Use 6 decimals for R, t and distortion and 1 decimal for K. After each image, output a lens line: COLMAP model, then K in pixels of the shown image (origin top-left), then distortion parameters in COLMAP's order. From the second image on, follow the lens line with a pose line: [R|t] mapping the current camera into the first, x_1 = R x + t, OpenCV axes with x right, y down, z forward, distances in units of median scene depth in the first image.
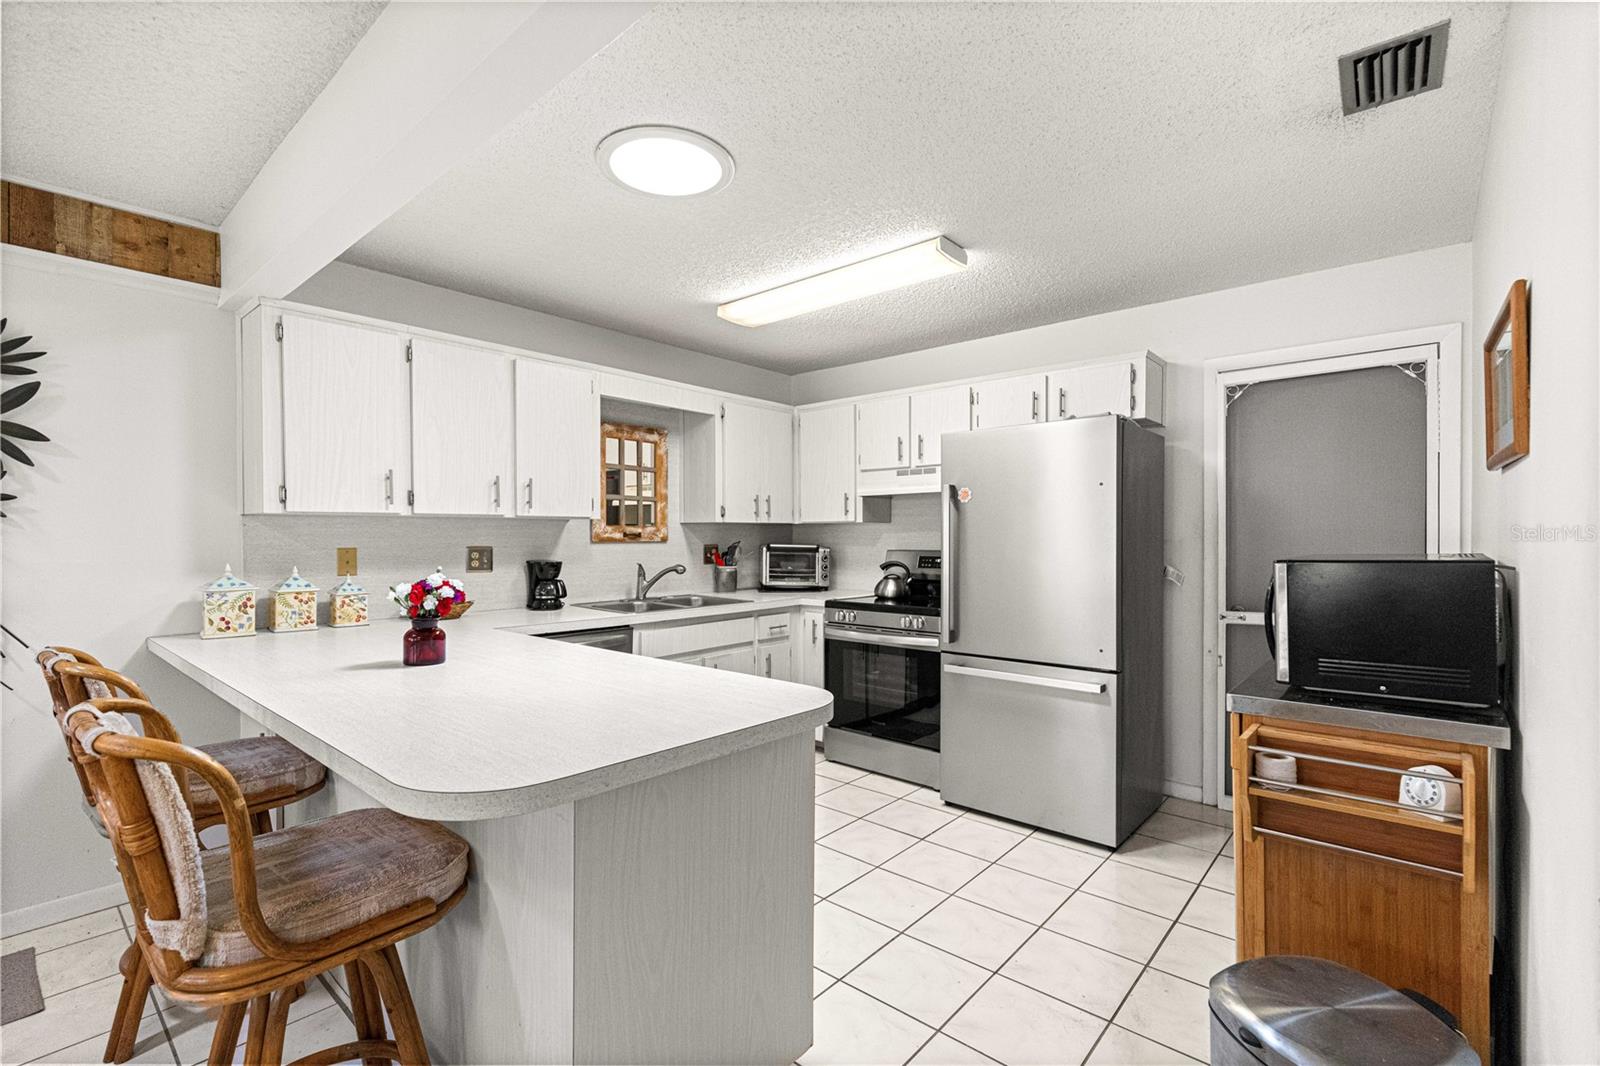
lens RADIAL K [[711.6, 0, 806.5], [0, 711.6, 540.8], [0, 0, 1]] dist [0.006232, -0.000240]
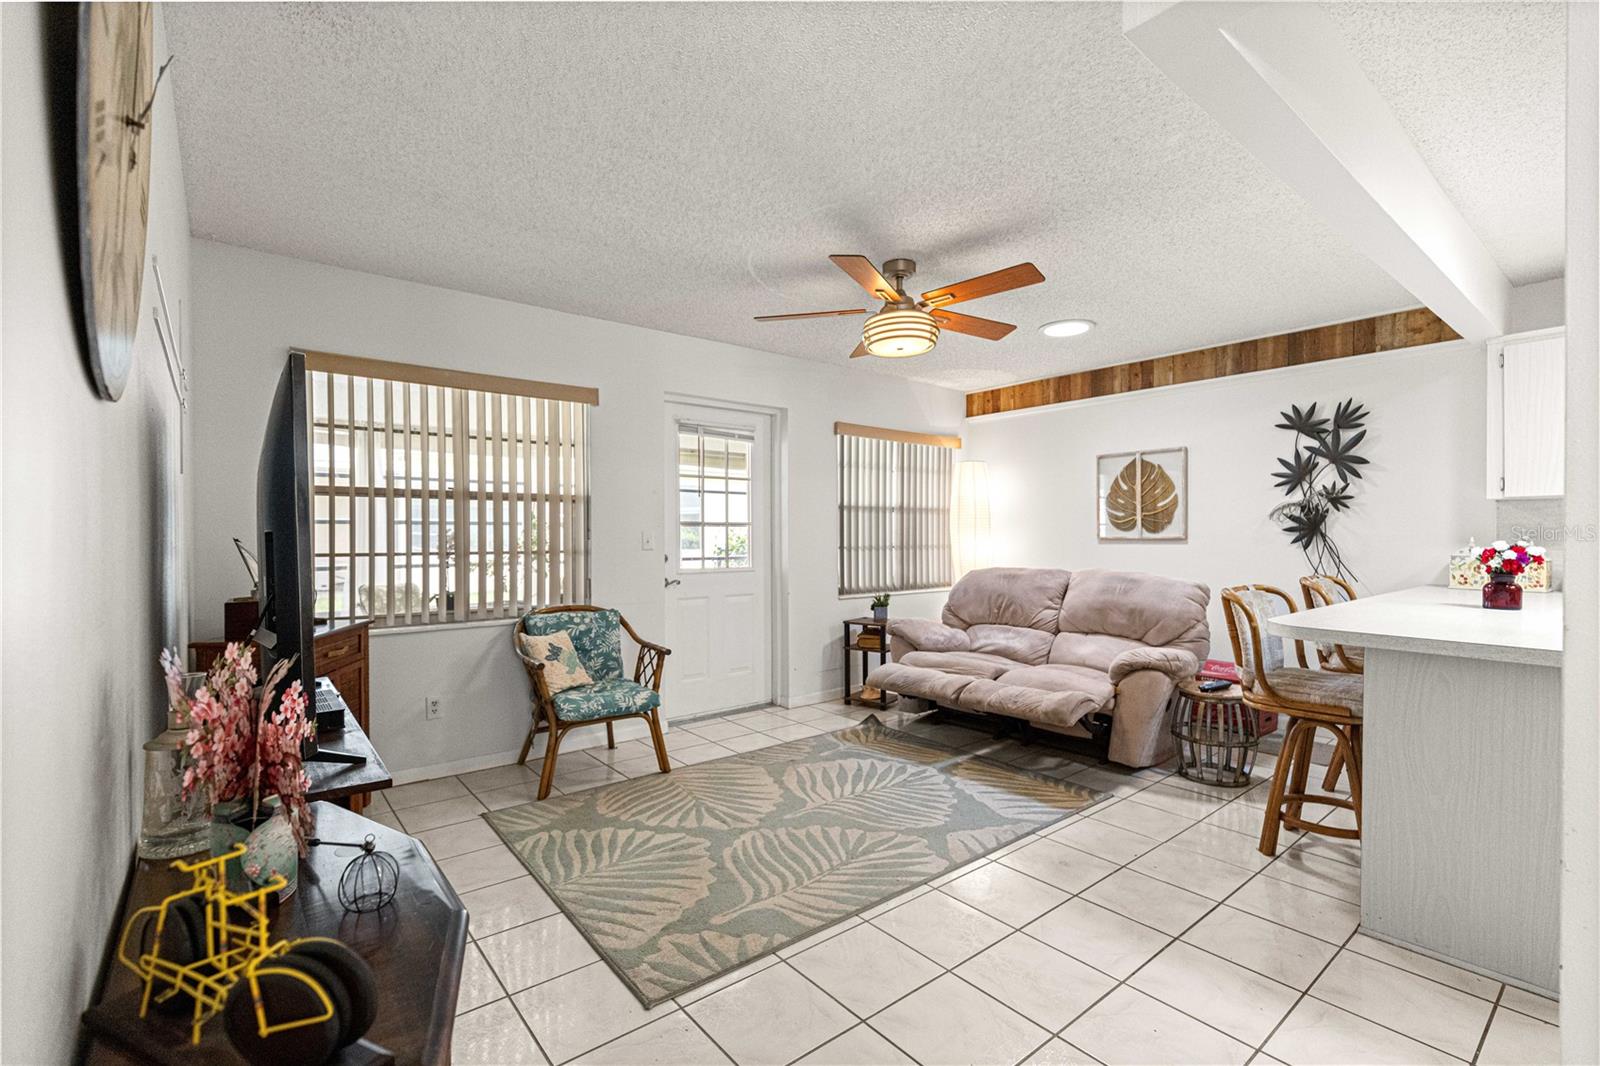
lens RADIAL K [[711.6, 0, 806.5], [0, 711.6, 540.8], [0, 0, 1]] dist [0.006232, -0.000240]
pose [[-0.169773, 0.011814, -0.985412, 0.520929], [-0.002862, 0.999918, 0.012481, 0.017421], [0.985479, 0.004939, -0.169725, -0.023687]]
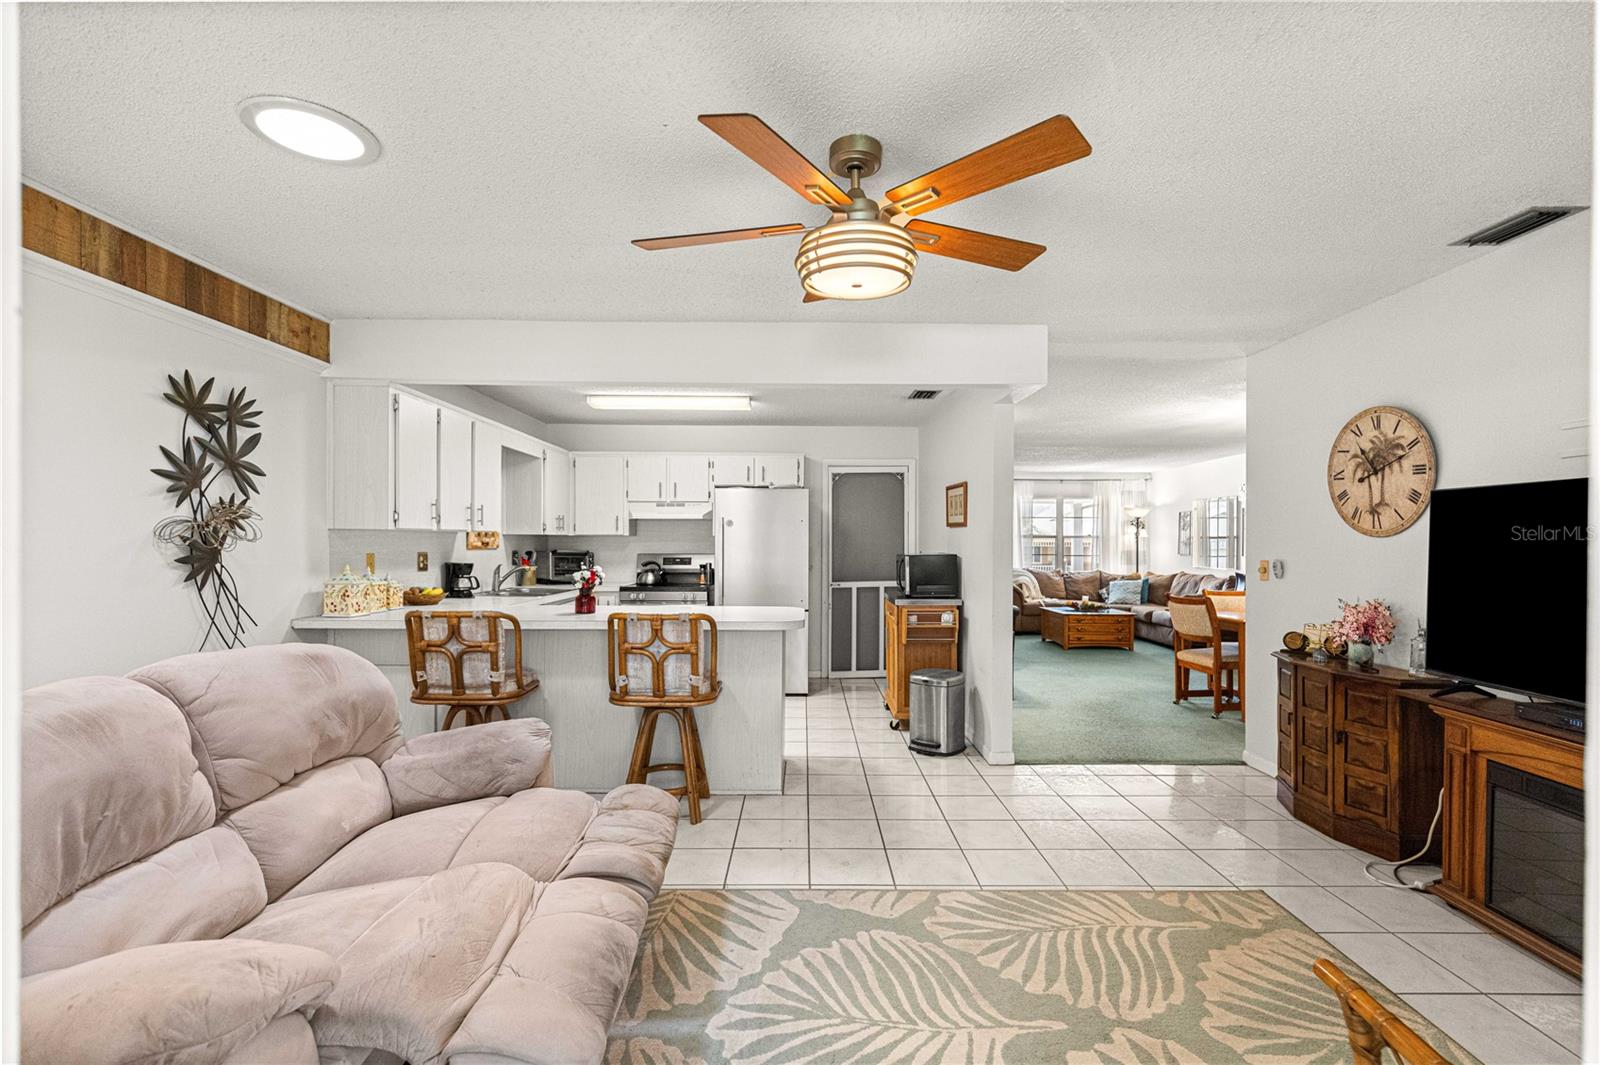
lens RADIAL K [[717.1, 0, 807.1], [0, 717.1, 544.9], [0, 0, 1]] dist [0.009862, -0.000159]
pose [[0.752256, 0.003023, 0.658863, -0.717961], [-0.001633, 0.999995, -0.002723, -0.003002], [-0.658868, 0.000972, 0.752258, -0.441527]]
